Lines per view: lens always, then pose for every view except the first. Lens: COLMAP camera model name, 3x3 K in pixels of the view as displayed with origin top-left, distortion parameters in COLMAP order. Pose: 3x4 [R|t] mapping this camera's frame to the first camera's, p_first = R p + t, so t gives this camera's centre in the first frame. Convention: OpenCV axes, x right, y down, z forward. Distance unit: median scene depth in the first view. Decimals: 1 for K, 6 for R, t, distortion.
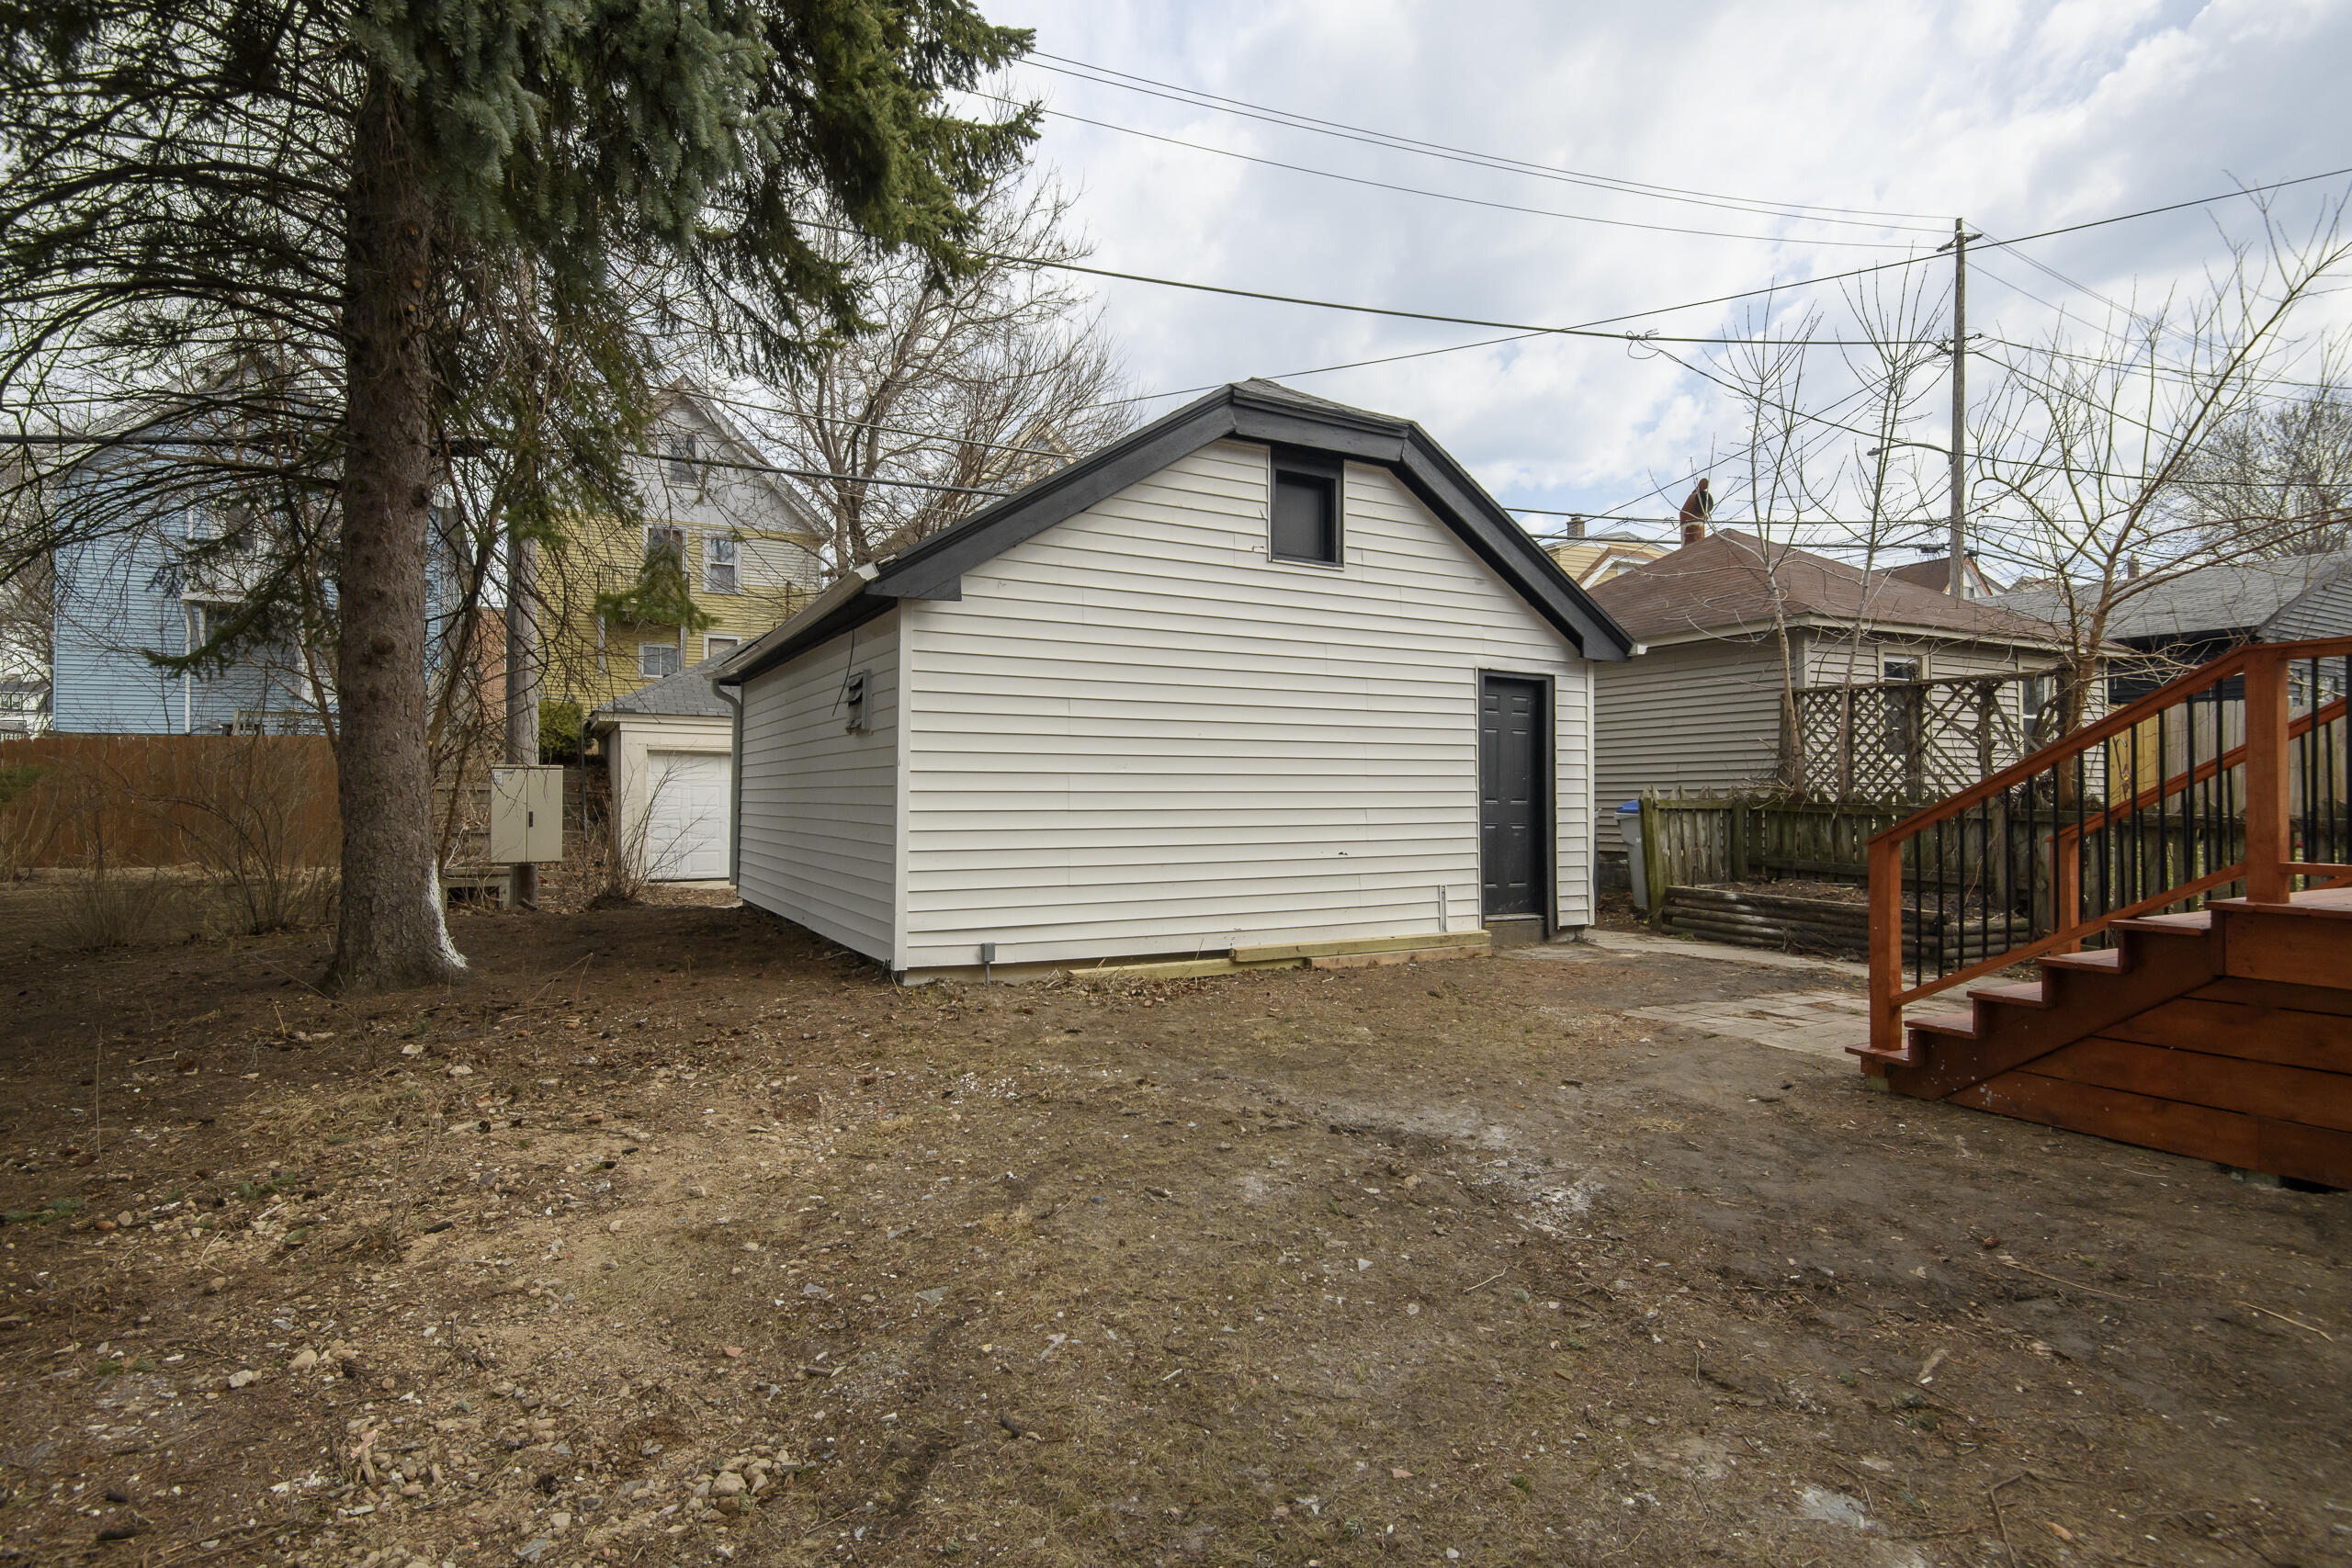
lens RADIAL K [[1172.1, 0, 1176.0], [0, 1172.1, 784.0], [0, 0, 1]] dist [0.001870, 0.000131]
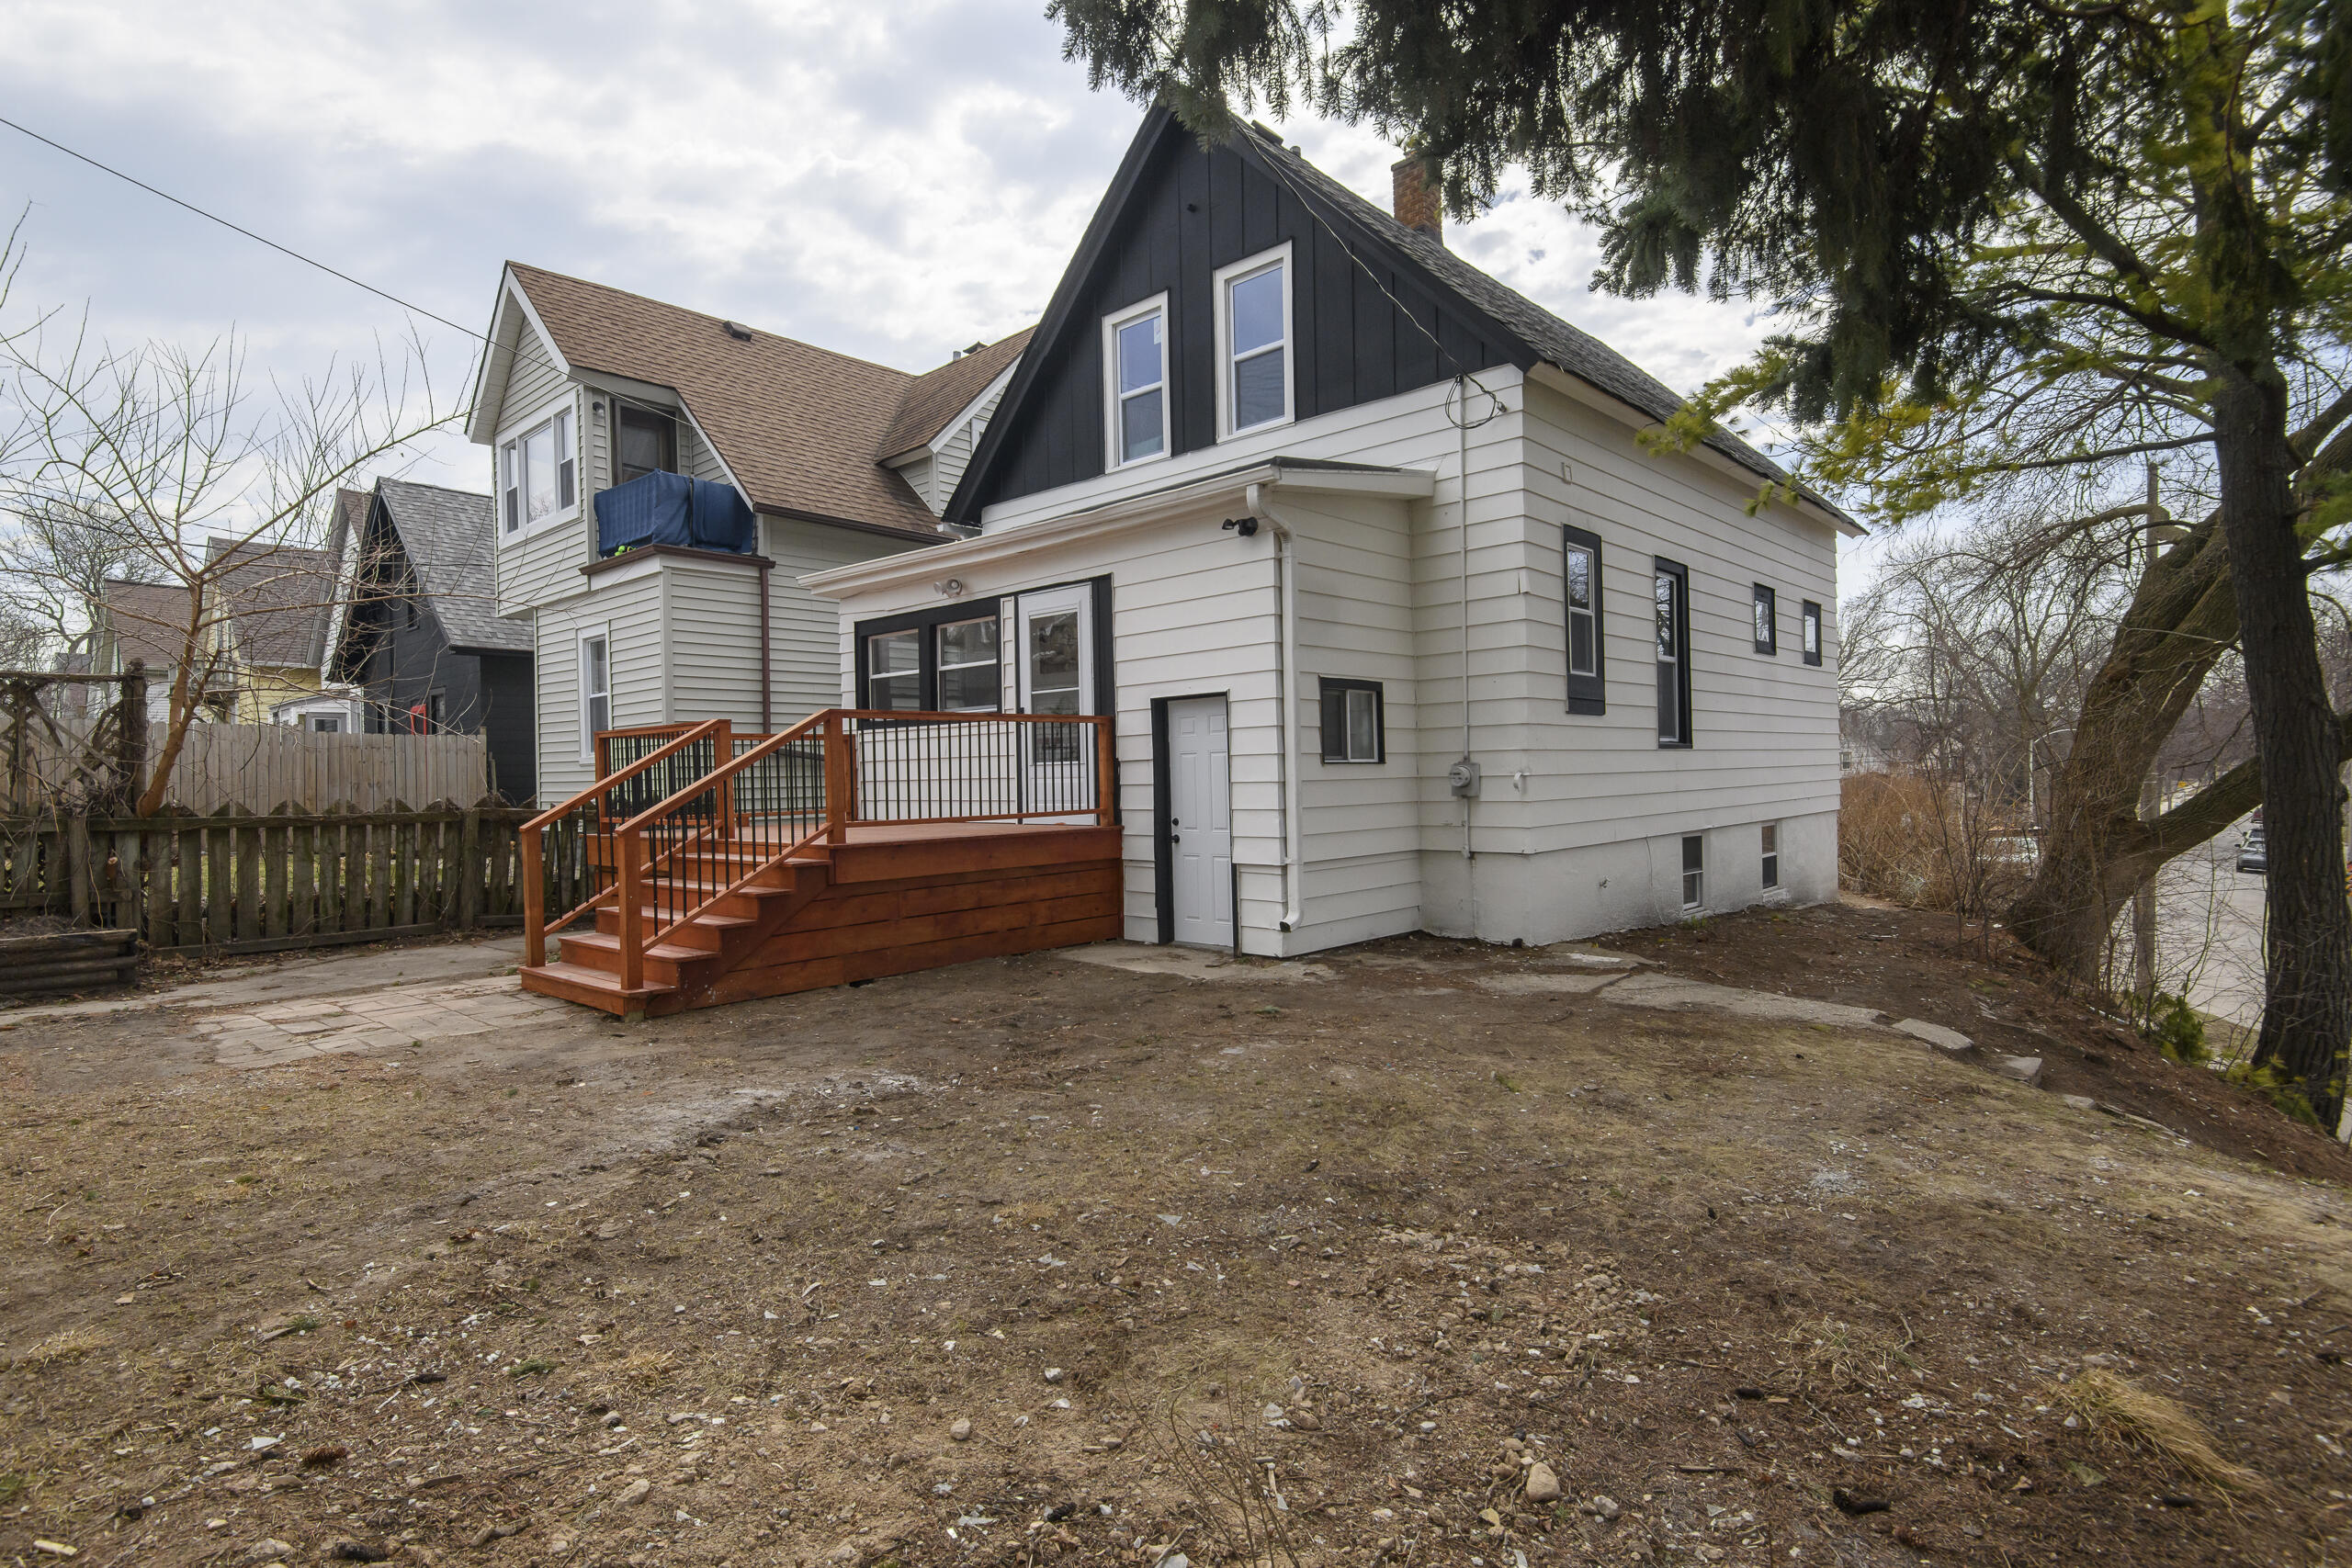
lens RADIAL K [[1172.1, 0, 1176.0], [0, 1172.1, 784.0], [0, 0, 1]] dist [0.001870, 0.000131]
pose [[-0.327714, -0.003982, 0.944769, -1.026980], [0.015833, 0.999828, 0.009706, -0.006300], [-0.944644, 0.018140, -0.327594, 1.074228]]
